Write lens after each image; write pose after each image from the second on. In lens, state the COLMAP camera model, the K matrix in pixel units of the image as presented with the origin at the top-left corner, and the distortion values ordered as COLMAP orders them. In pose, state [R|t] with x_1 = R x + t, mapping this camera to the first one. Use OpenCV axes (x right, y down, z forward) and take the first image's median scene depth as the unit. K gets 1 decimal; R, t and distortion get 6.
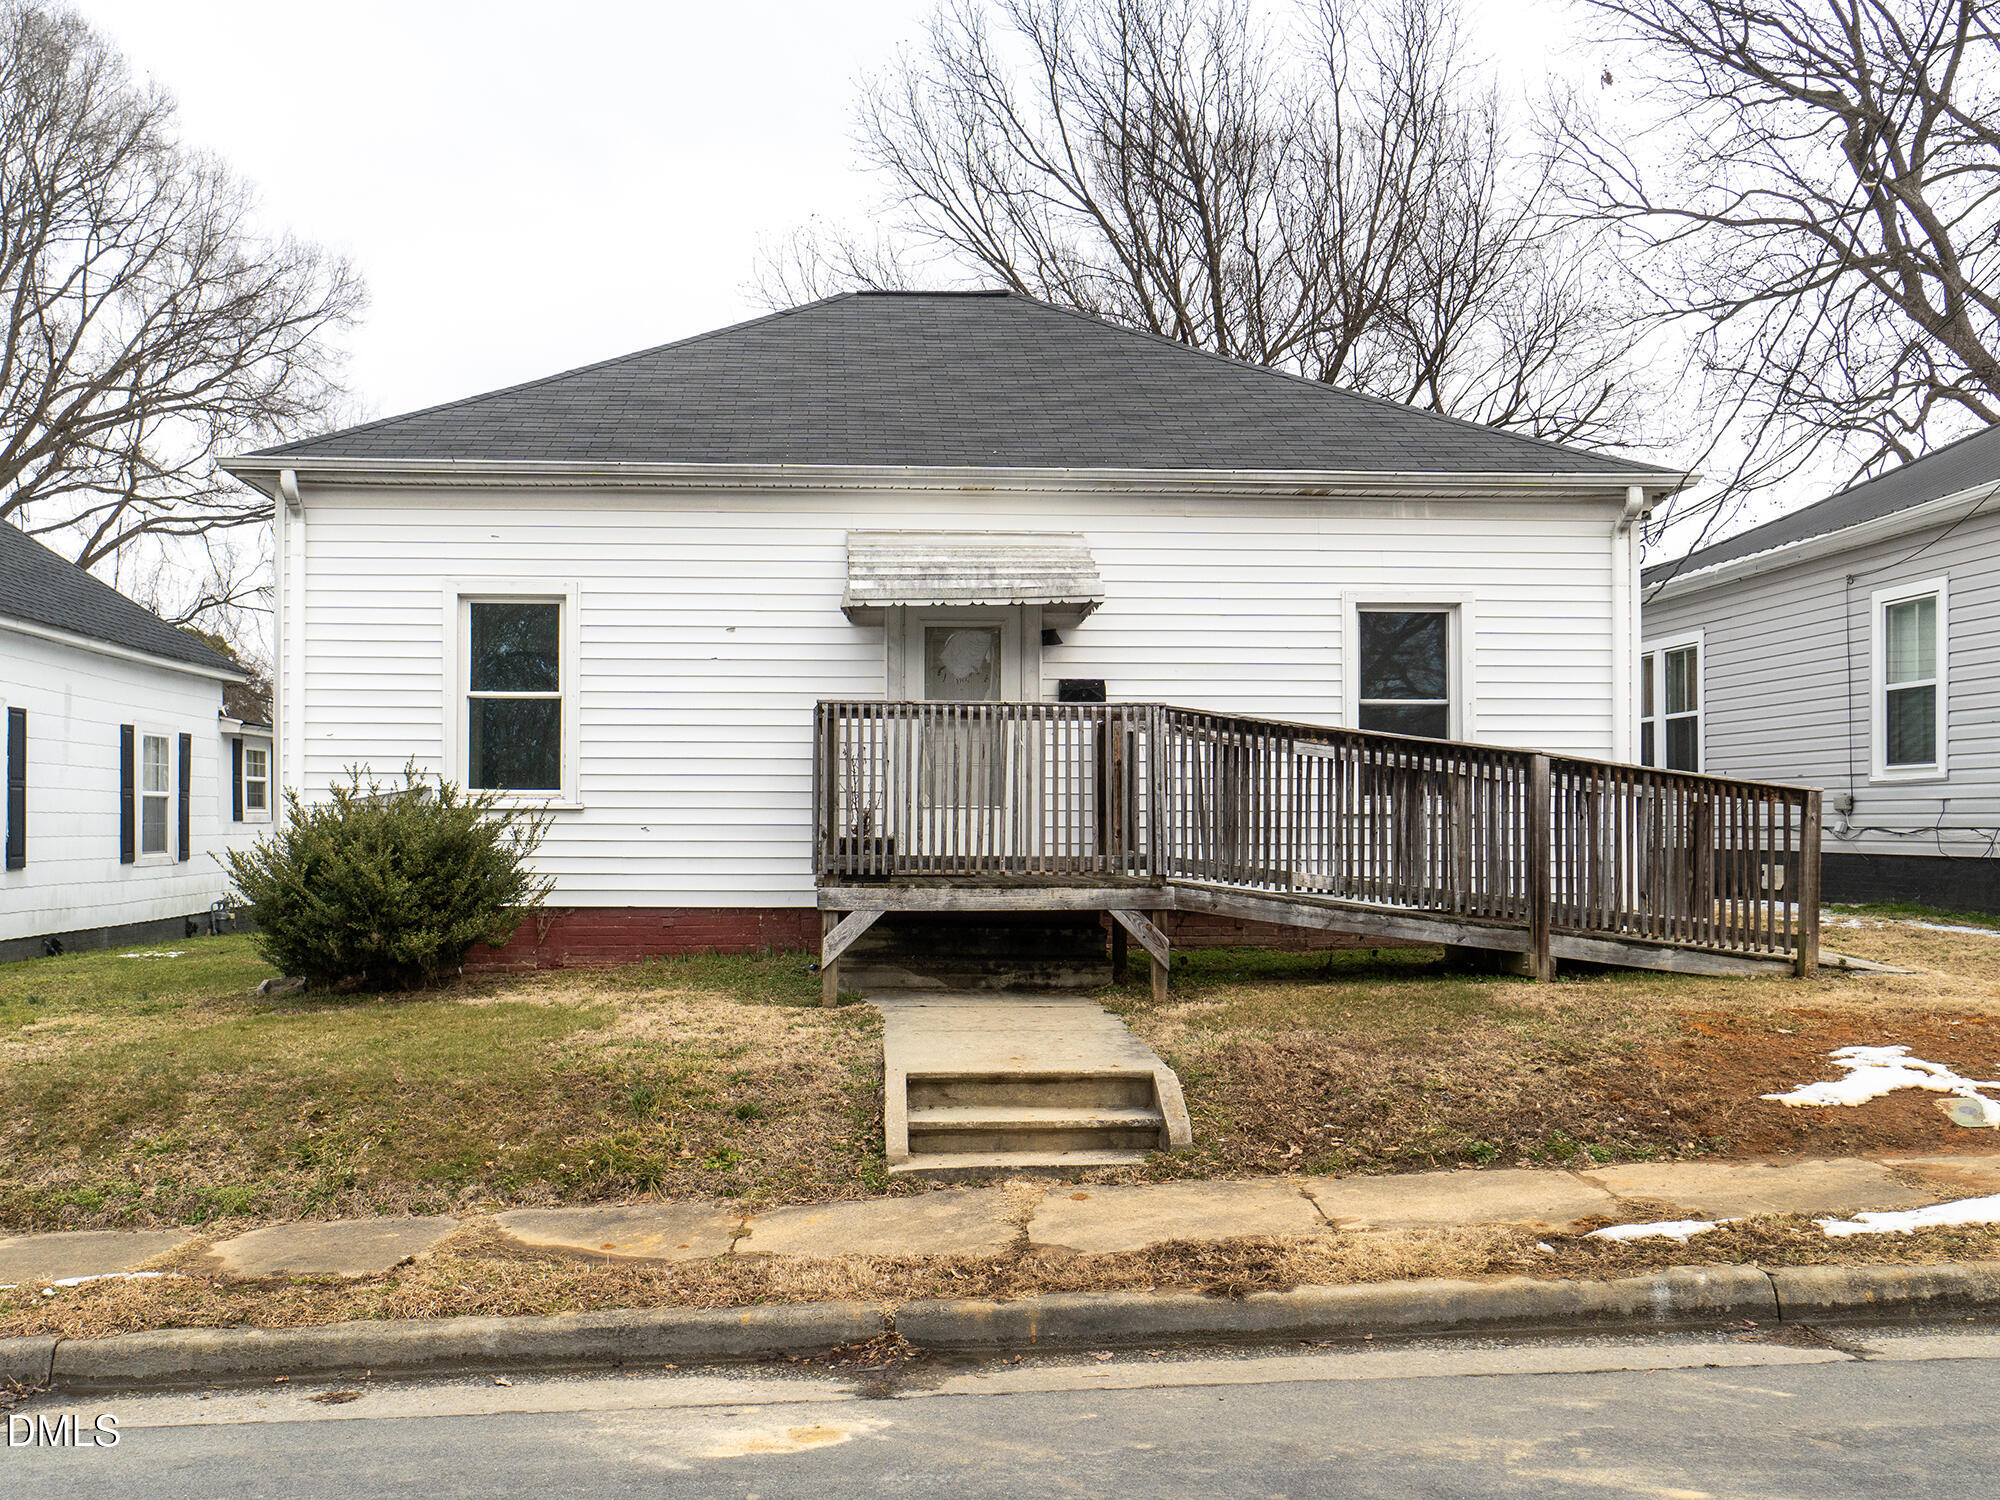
lens RADIAL K [[1472.2, 0, 1000.0], [0, 1472.2, 759.3], [0, 0, 1]] dist [0.007848, 0.000160]
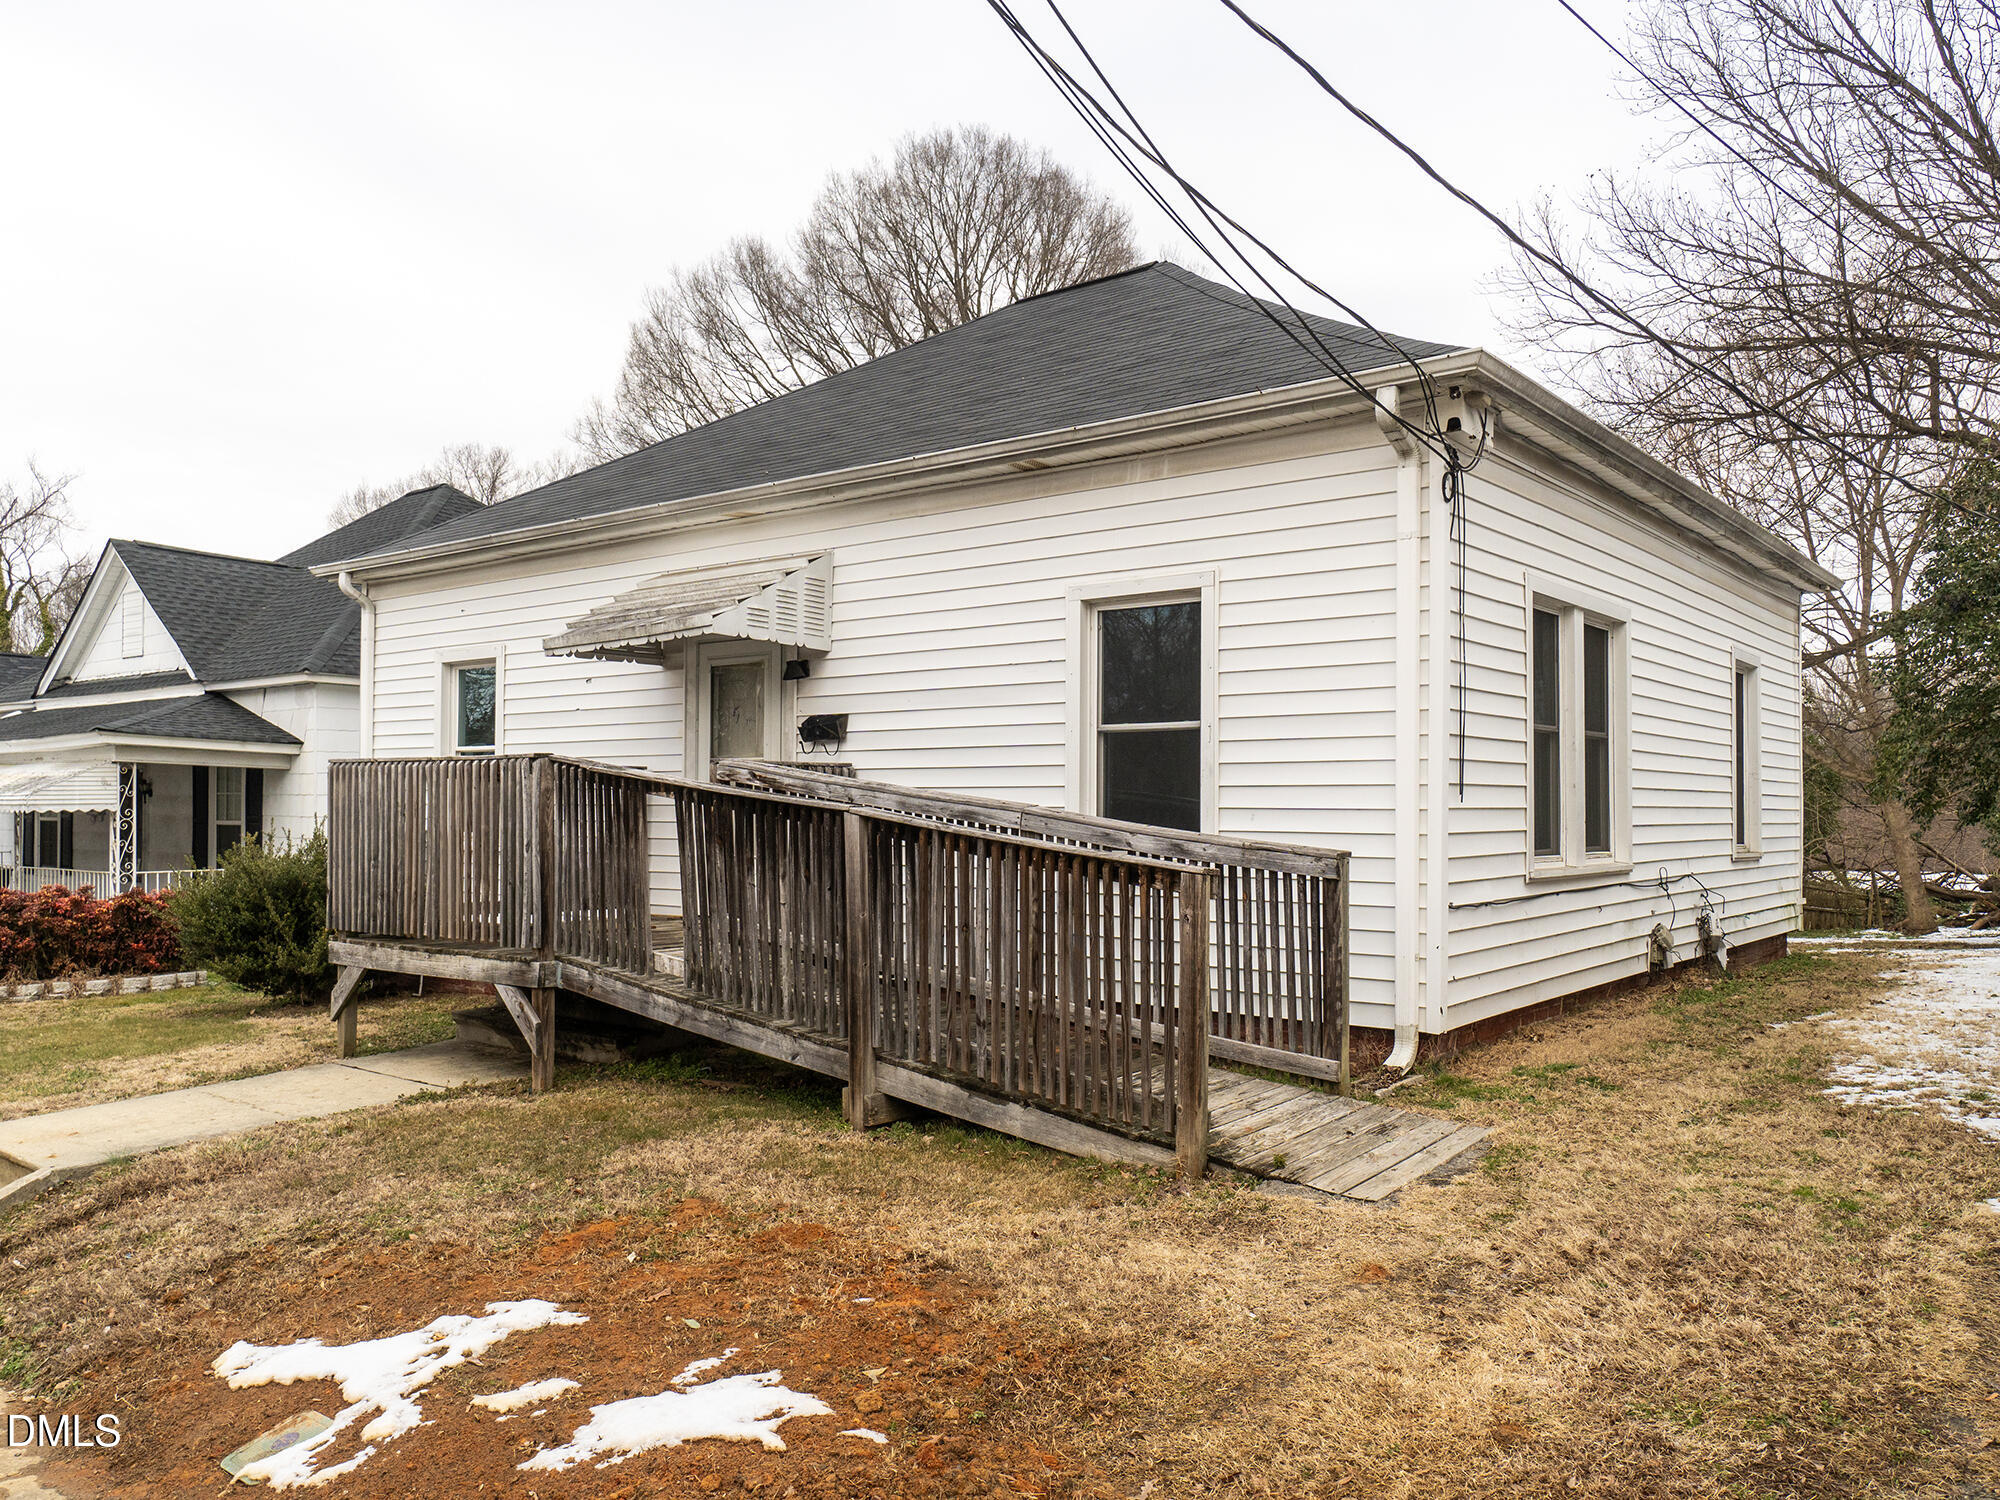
lens RADIAL K [[1528.3, 0, 1001.6], [0, 1528.3, 752.4], [0, 0, 1]] dist [-0.003689, -0.000650]
pose [[0.763332, -0.023660, -0.645573, 0.792946], [0.012082, 0.999677, -0.022351, -0.012809], [0.645893, 0.009261, 0.763372, 0.413552]]
